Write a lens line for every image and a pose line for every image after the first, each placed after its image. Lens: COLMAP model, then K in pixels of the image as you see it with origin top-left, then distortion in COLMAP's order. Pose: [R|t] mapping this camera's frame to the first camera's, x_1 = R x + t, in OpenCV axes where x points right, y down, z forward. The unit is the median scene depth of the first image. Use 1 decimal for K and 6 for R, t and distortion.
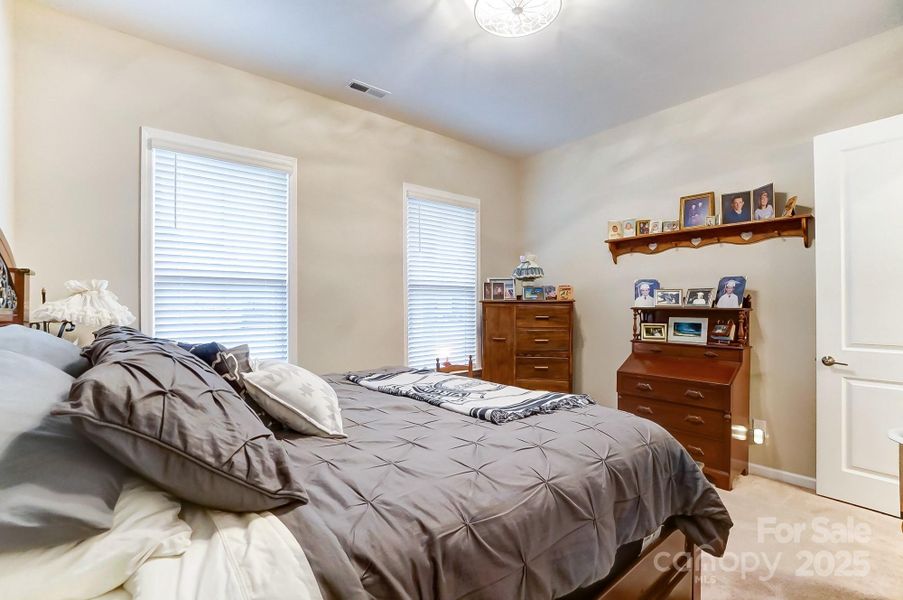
lens RADIAL K [[410.2, 0, 446.4], [0, 410.2, 302.6], [0, 0, 1]] dist [-0.011514, 0.000943]
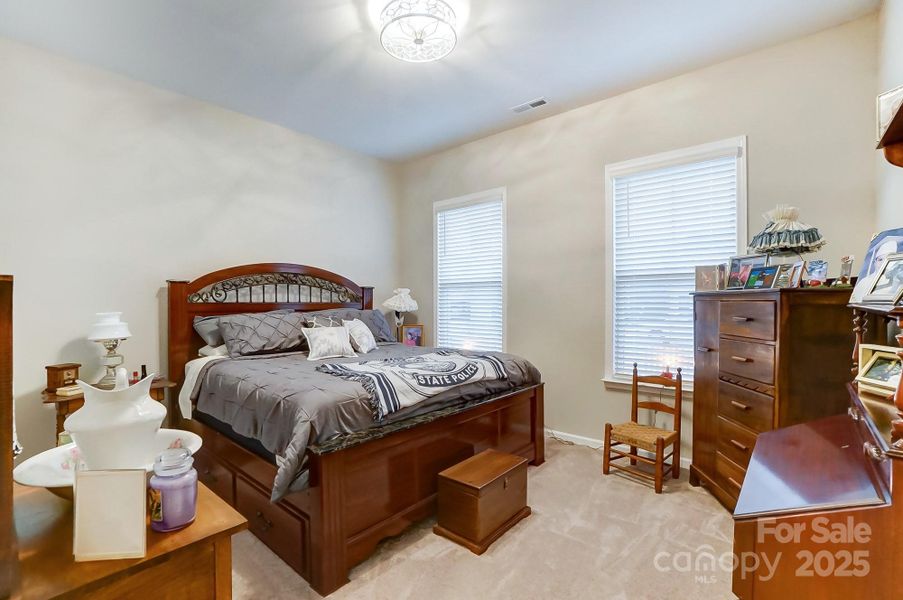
lens RADIAL K [[410.2, 0, 446.7], [0, 410.2, 301.9], [0, 0, 1]] dist [-0.011514, 0.000943]
pose [[0.169599, 0.002114, -0.985511, 0.731333], [0.007307, 0.999968, 0.003403, 0.006000], [0.985486, -0.007778, 0.169578, 0.489400]]
